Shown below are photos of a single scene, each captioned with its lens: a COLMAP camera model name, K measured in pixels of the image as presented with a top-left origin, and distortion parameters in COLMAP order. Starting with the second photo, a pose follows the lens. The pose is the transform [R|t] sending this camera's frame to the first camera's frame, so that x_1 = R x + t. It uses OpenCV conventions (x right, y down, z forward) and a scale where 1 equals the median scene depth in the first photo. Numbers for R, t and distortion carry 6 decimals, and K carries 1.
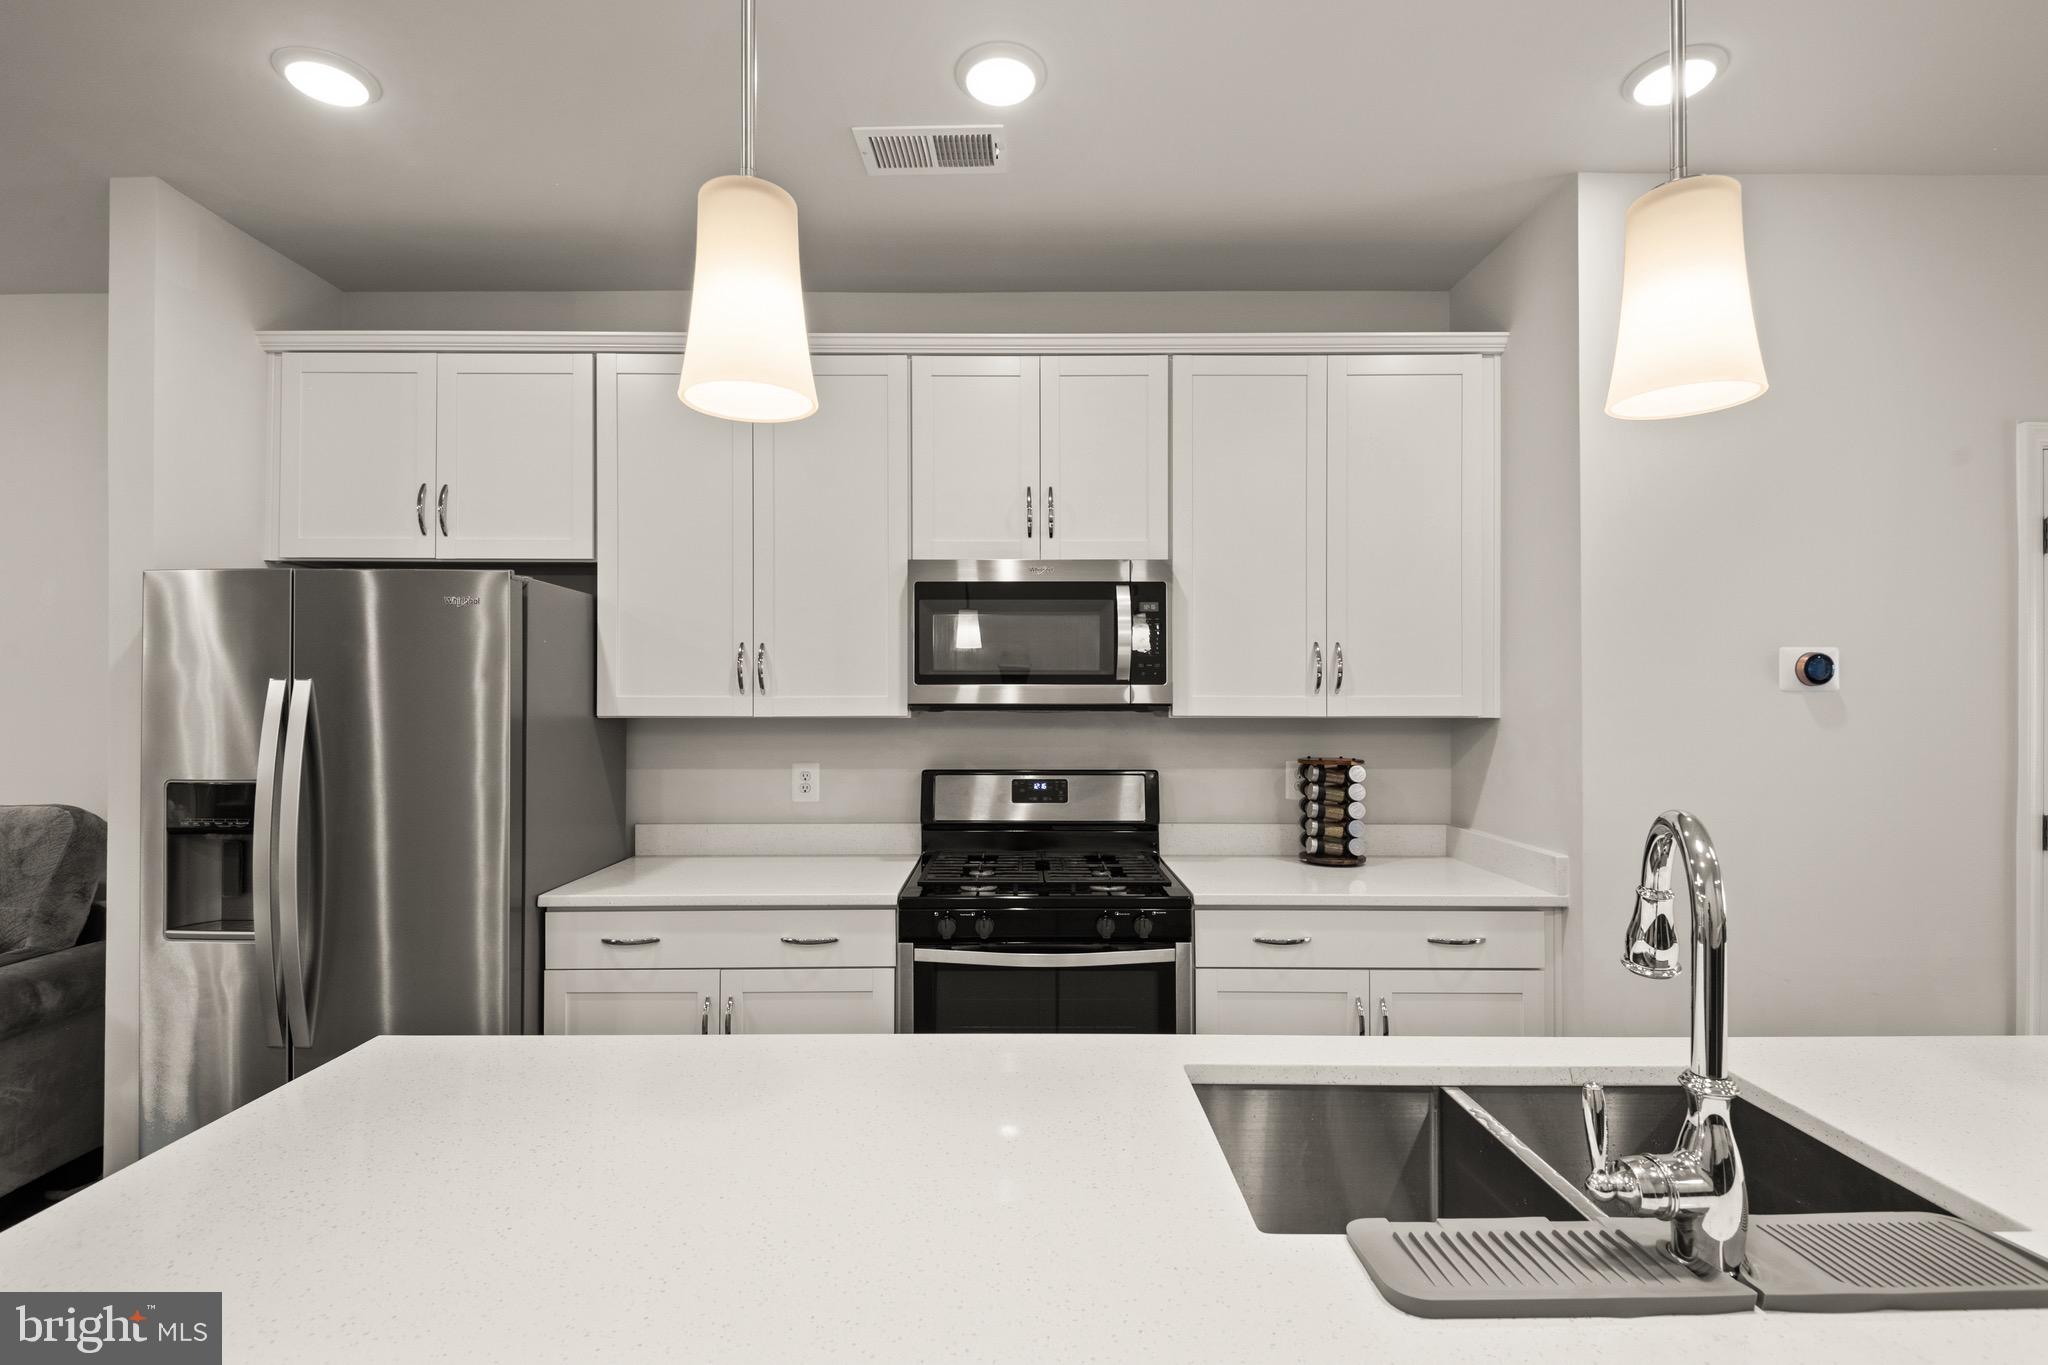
lens RADIAL K [[932.9, 0, 1022.8], [0, 932.9, 693.6], [0, 0, 1]] dist [0.017560, -0.015072]
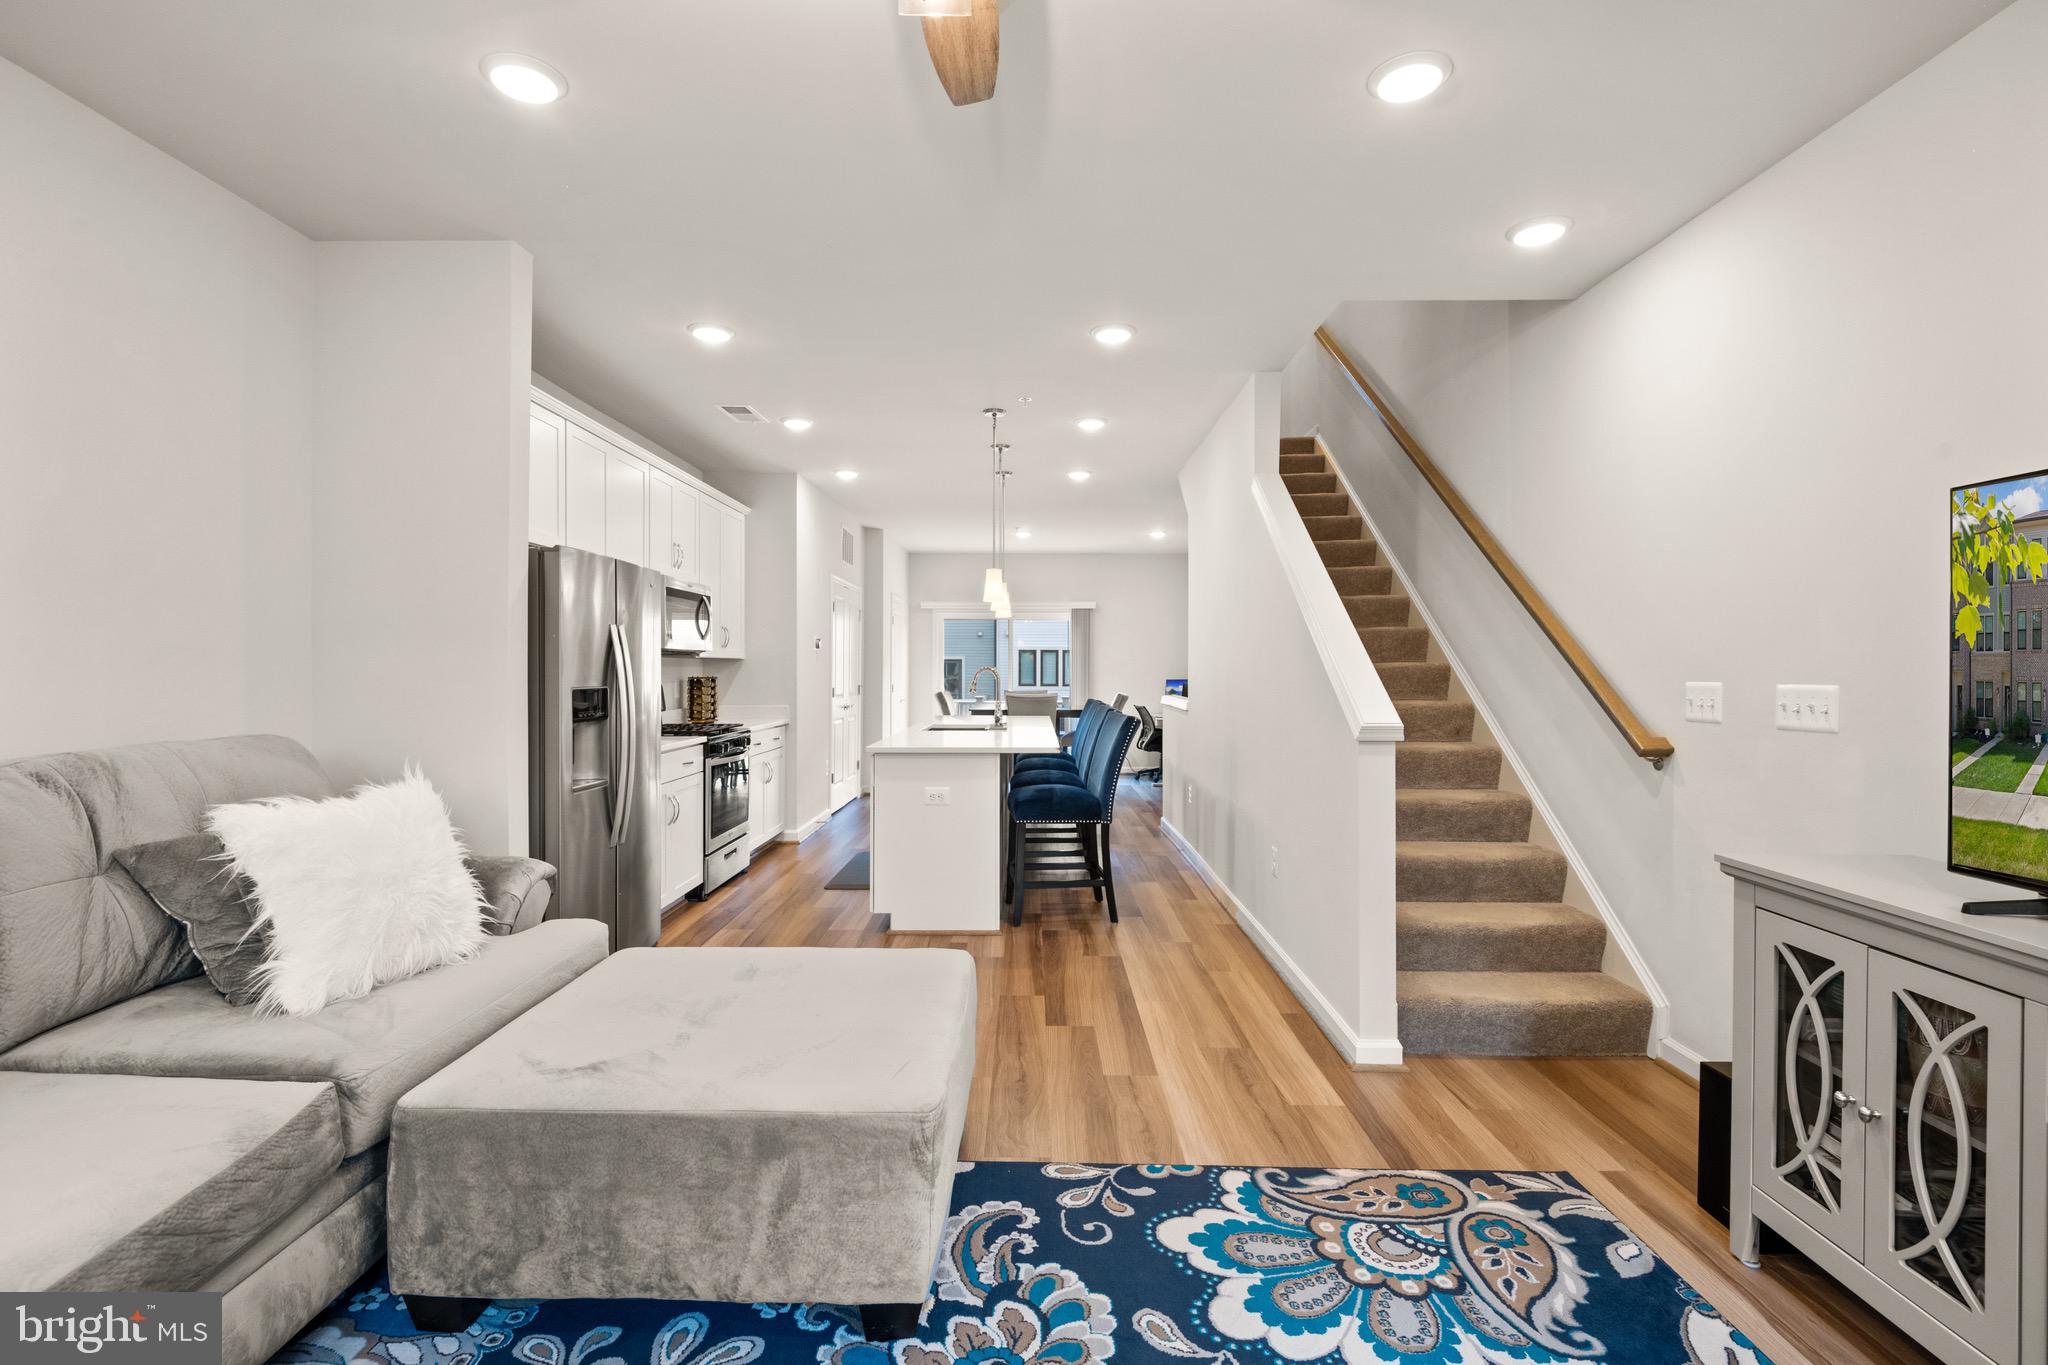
lens RADIAL K [[932.9, 0, 1029.6], [0, 932.9, 674.1], [0, 0, 1]] dist [0.017560, -0.015072]
pose [[0.007828, -0.006553, 0.999948, -2.028725], [-0.003963, 0.999970, 0.006584, 0.047422], [-0.999962, -0.004014, 0.007802, 0.209540]]
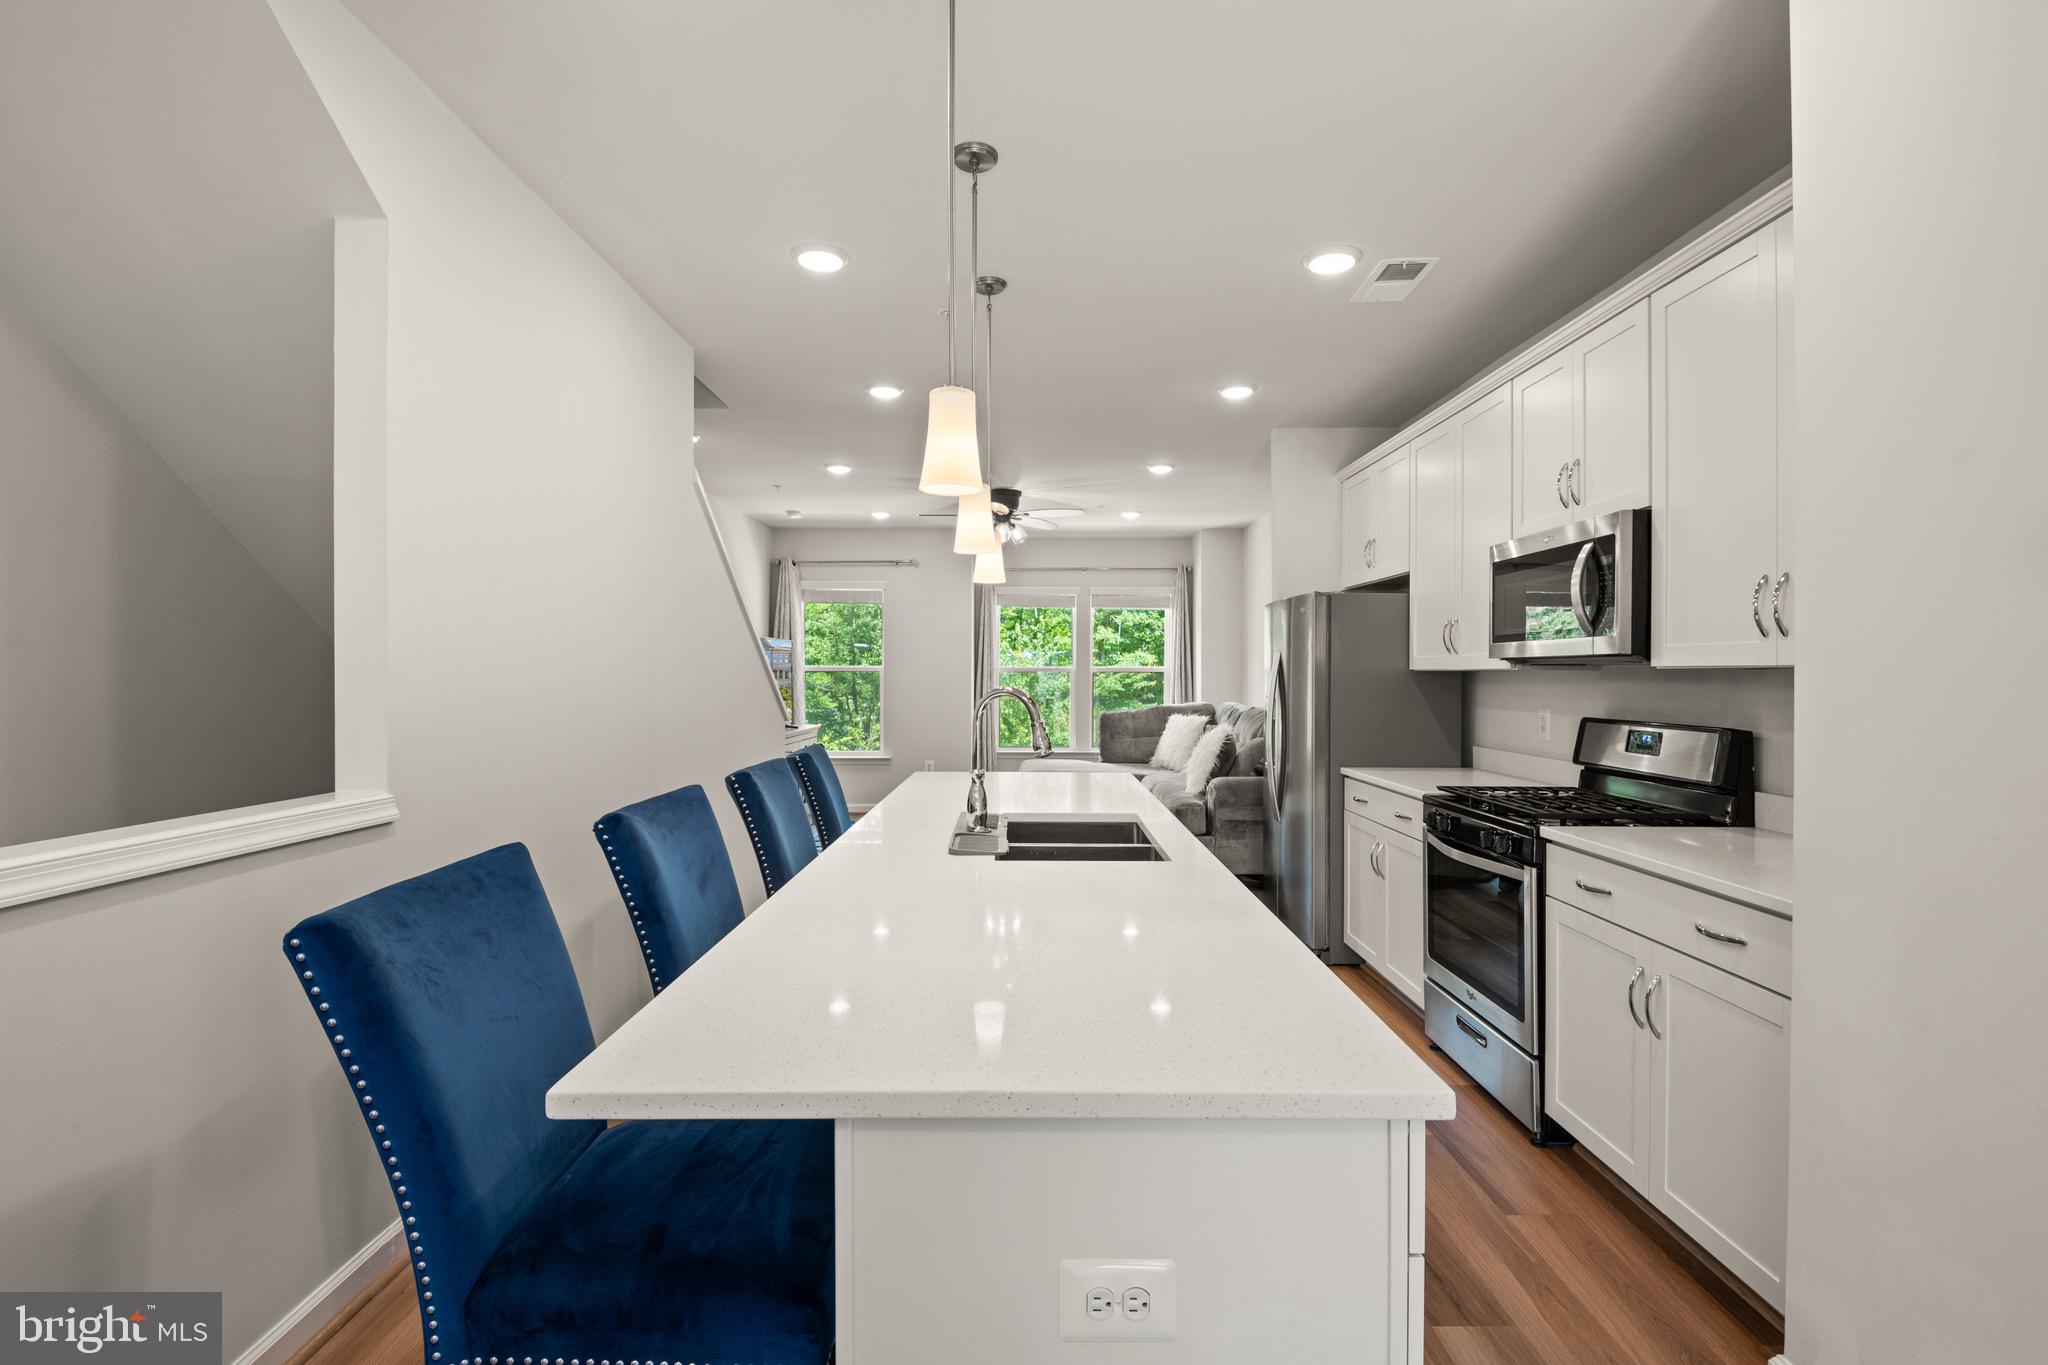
lens RADIAL K [[932.9, 0, 1023.9], [0, 932.9, 678.9], [0, 0, 1]] dist [0.017560, -0.015072]
pose [[-0.006611, 0.004707, -0.999967, 1.145648], [0.003345, 0.999983, 0.004685, 0.029799], [0.999973, -0.003314, -0.006626, 0.354970]]
